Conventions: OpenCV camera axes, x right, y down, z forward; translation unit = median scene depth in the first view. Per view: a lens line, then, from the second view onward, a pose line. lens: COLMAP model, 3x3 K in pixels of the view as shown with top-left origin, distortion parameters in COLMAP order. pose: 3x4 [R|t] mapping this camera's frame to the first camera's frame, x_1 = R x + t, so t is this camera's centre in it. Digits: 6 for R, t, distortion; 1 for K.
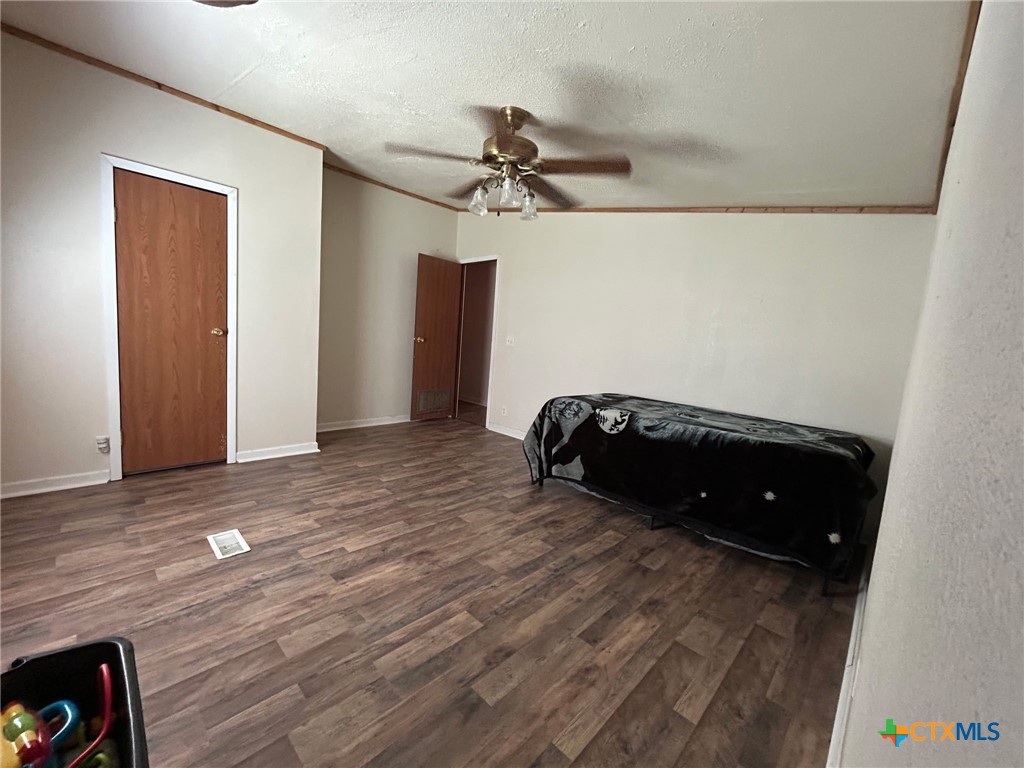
lens RADIAL K [[410.9, 0, 512.0], [0, 410.9, 384.0], [0, 0, 1]] dist [-0.001687, 0.000261]
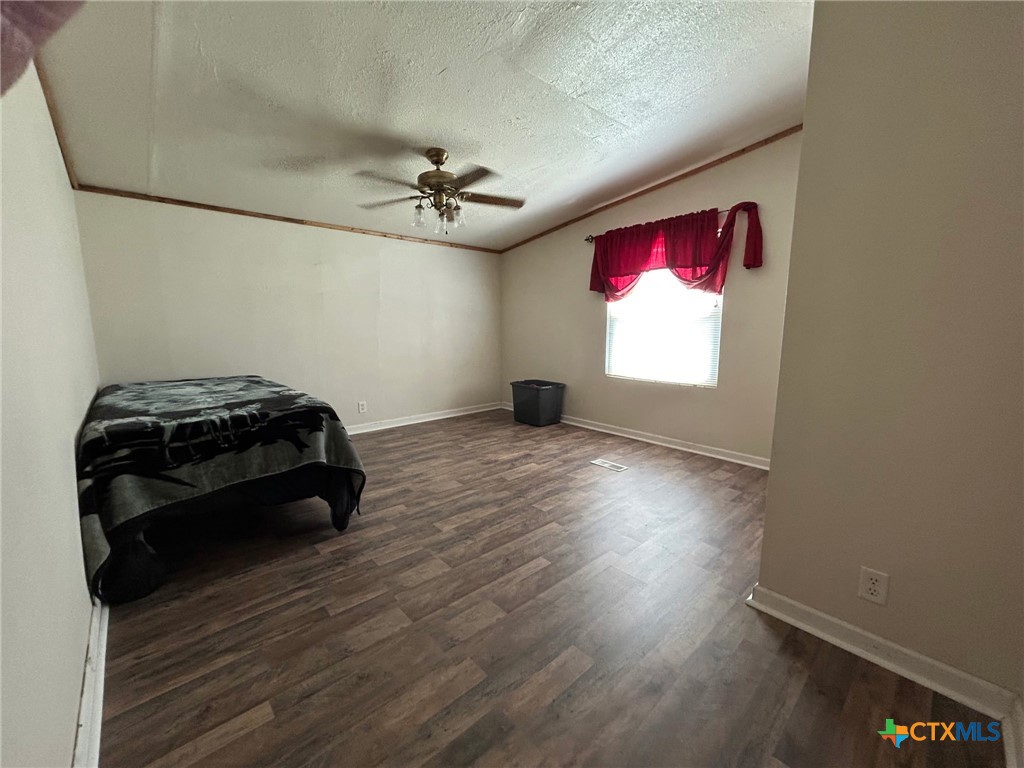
lens RADIAL K [[410.9, 0, 512.0], [0, 410.9, 384.0], [0, 0, 1]] dist [-0.001687, 0.000261]
pose [[-0.994728, -0.086396, 0.055252, -0.326661], [-0.069158, 0.962954, 0.260648, -0.264158], [-0.075724, 0.255452, -0.963852, 2.155281]]
